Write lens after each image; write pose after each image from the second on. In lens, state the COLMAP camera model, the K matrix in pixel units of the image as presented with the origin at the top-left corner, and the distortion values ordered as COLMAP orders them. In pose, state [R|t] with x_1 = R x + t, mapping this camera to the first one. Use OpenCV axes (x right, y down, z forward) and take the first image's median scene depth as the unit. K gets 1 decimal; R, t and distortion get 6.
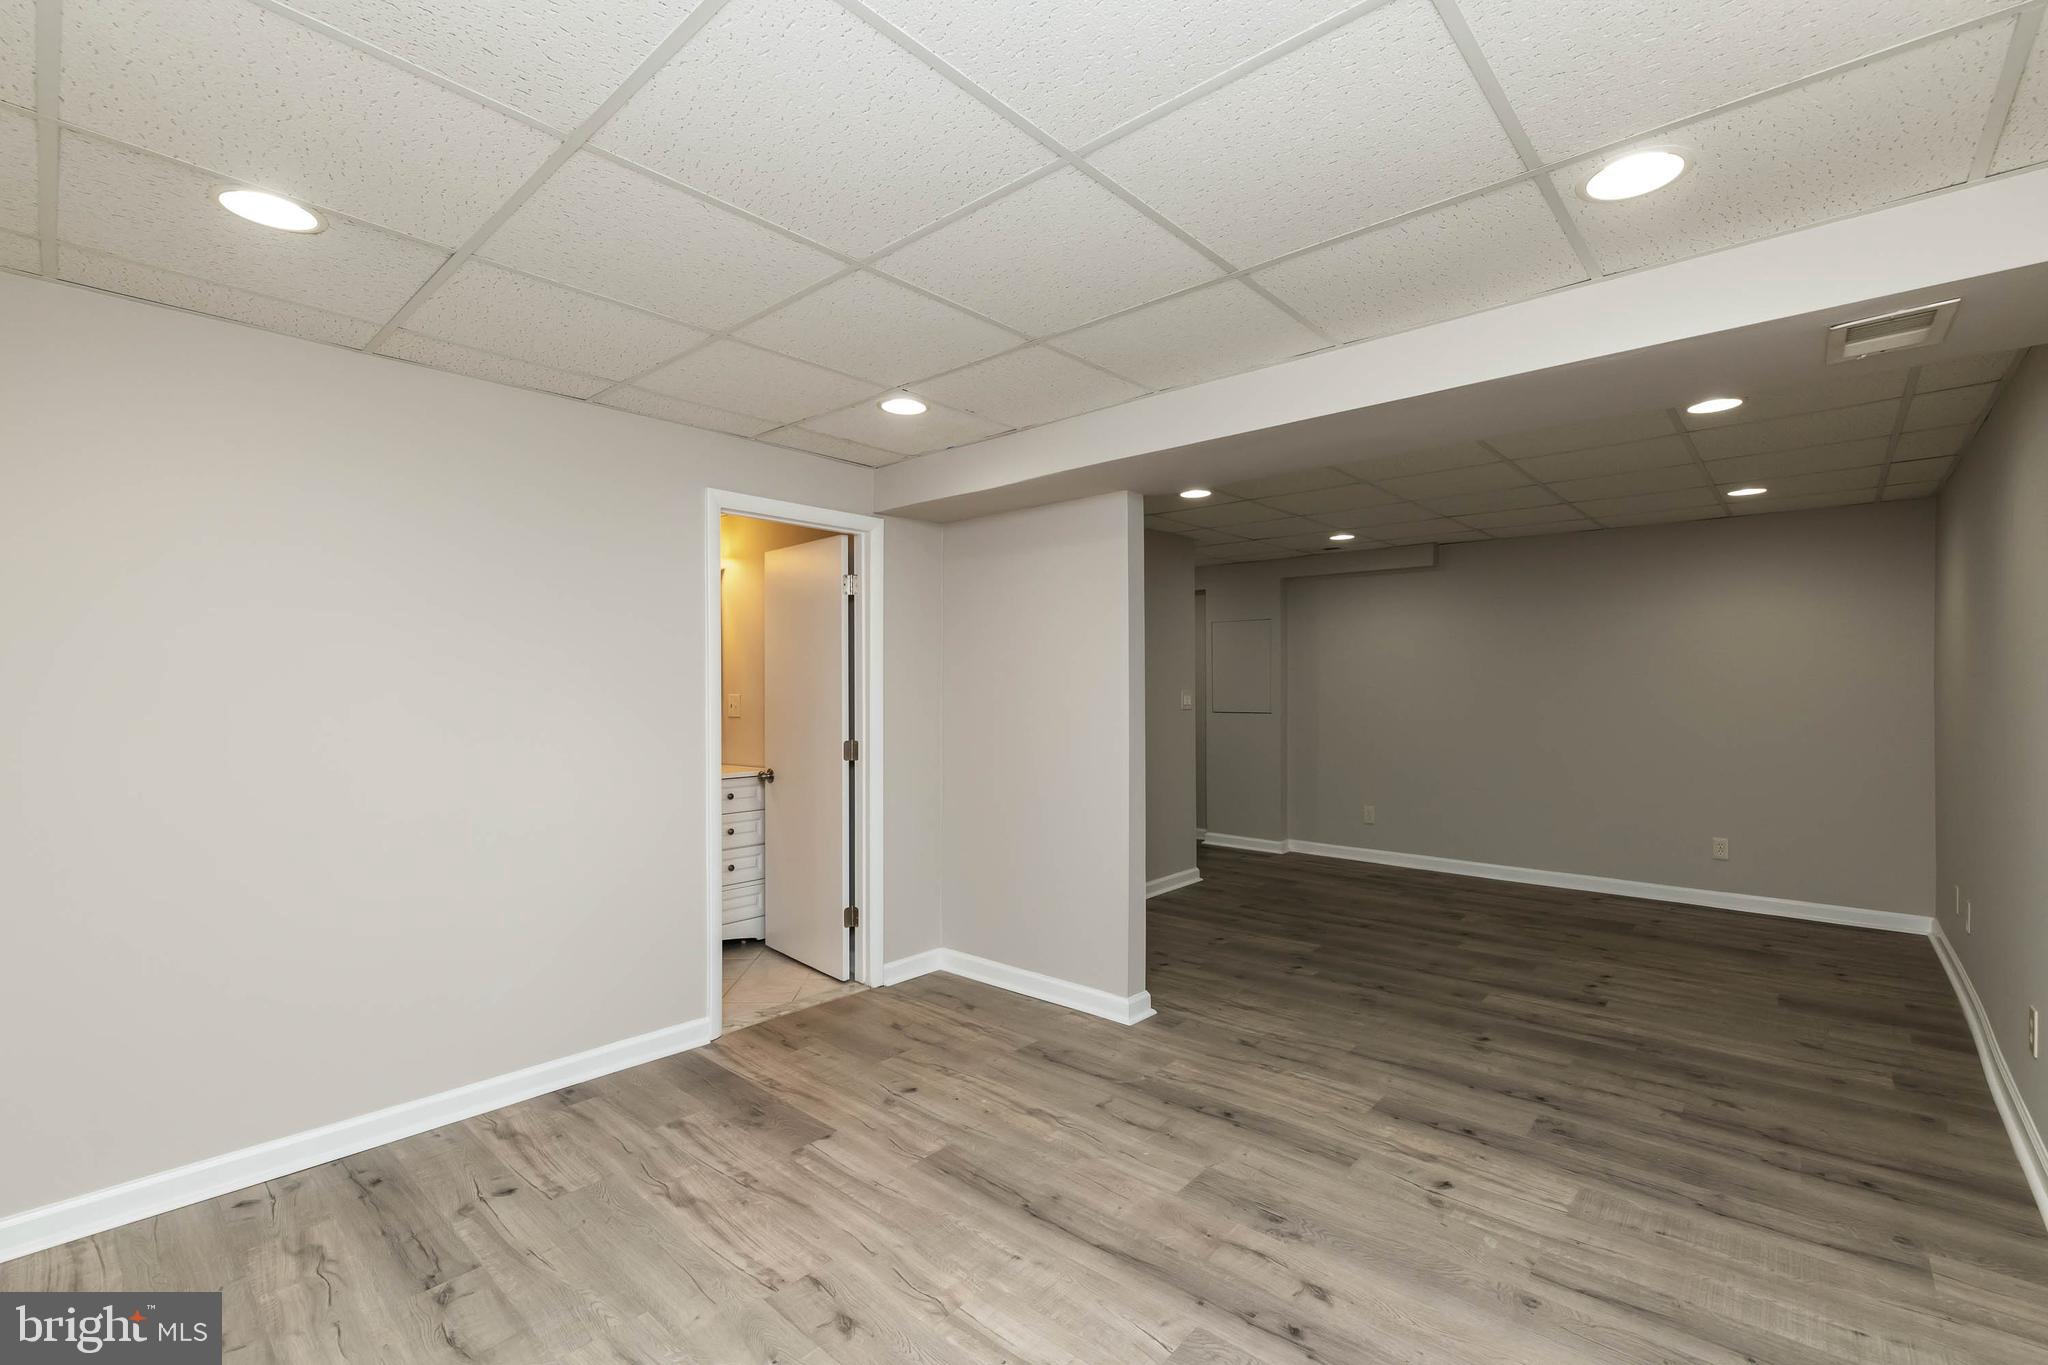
lens RADIAL K [[883.4, 0, 1032.4], [0, 883.4, 681.7], [0, 0, 1]] dist [-0.002495, -0.000325]
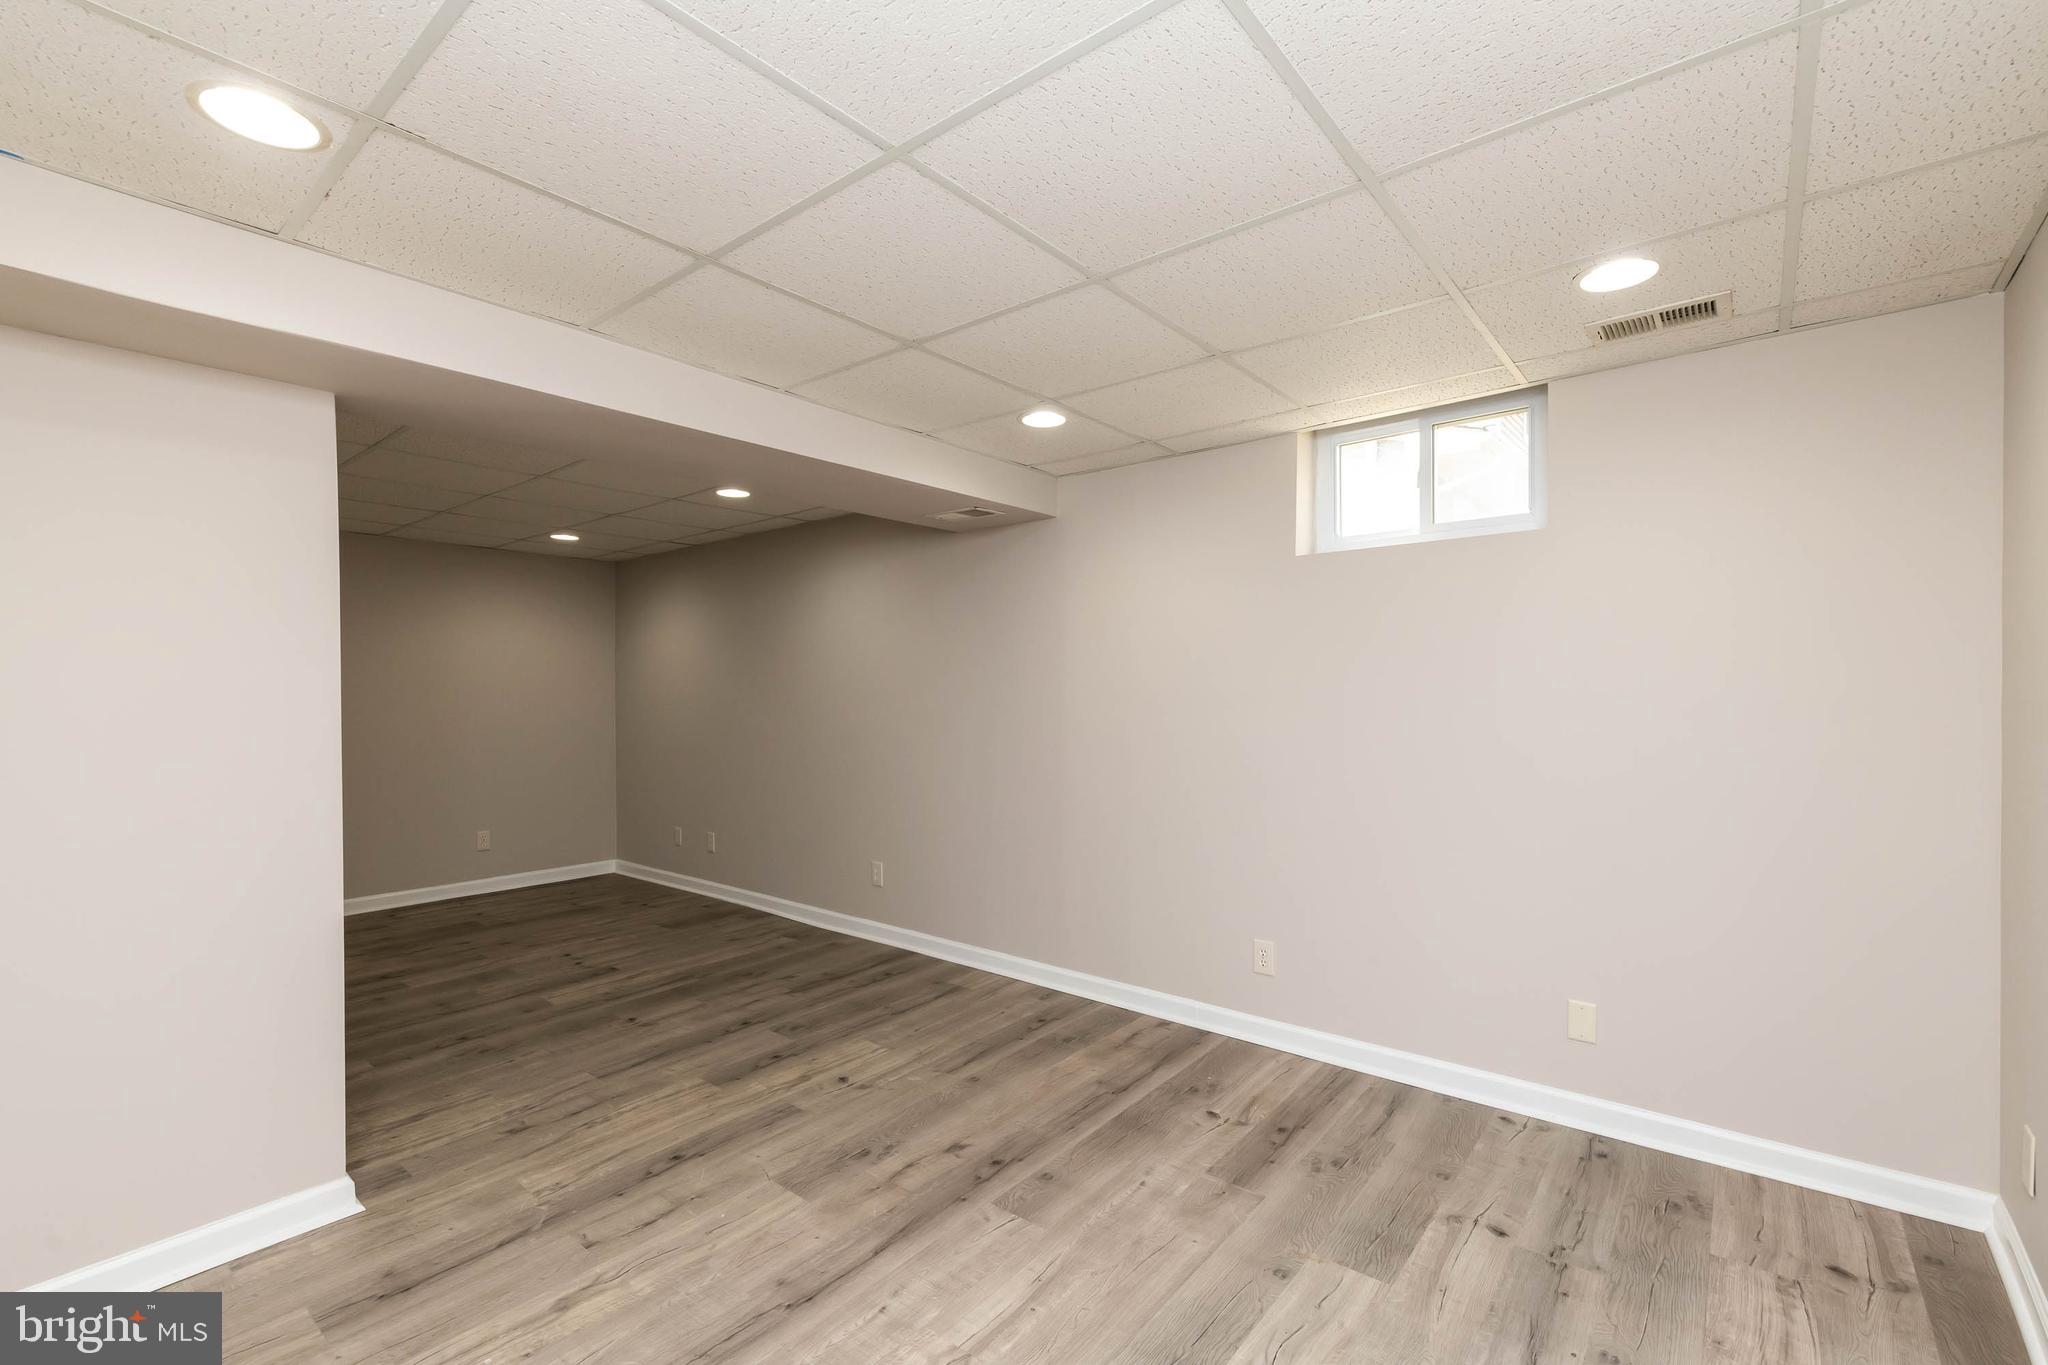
lens RADIAL K [[883.4, 0, 1031.9], [0, 883.4, 688.3], [0, 0, 1]] dist [-0.002495, -0.000325]
pose [[-0.038694, 0.005258, 0.999237, -0.676791], [0.001373, 0.999985, -0.005209, 0.003431], [-0.999250, 0.001171, -0.038701, 0.623633]]
